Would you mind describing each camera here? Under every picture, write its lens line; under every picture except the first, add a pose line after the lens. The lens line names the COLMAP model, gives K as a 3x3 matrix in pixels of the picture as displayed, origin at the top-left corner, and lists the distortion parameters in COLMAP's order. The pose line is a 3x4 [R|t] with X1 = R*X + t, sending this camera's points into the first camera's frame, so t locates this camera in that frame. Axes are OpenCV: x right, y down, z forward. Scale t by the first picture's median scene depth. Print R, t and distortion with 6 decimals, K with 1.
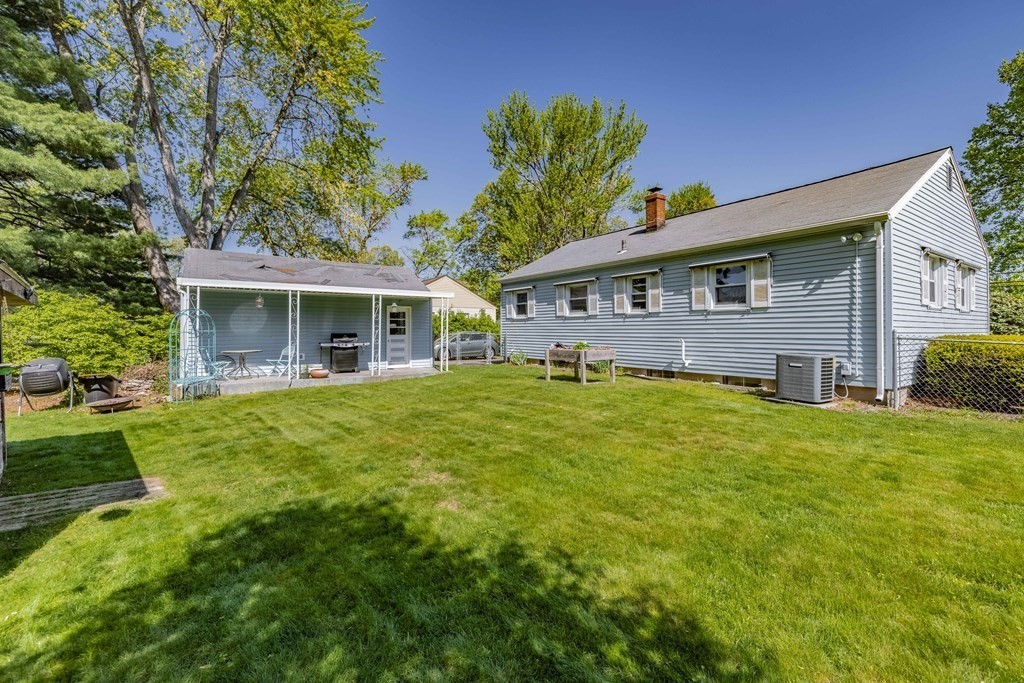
lens RADIAL K [[438.2, 0, 510.5], [0, 438.2, 332.0], [0, 0, 1]] dist [-0.001801, -0.000425]
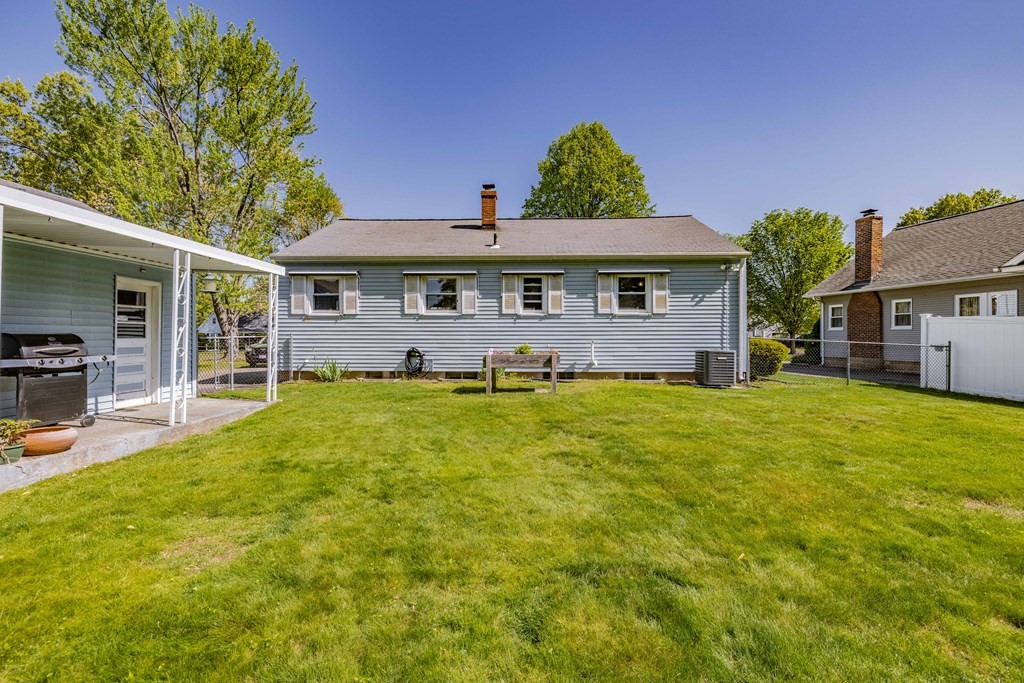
lens RADIAL K [[438.2, 0, 512.9], [0, 438.2, 340.7], [0, 0, 1]] dist [-0.001801, -0.000425]
pose [[0.590866, -0.005867, 0.806749, -0.518003], [0.001672, 0.999980, 0.006048, 0.008943], [-0.806768, -0.002225, 0.590864, 0.488489]]
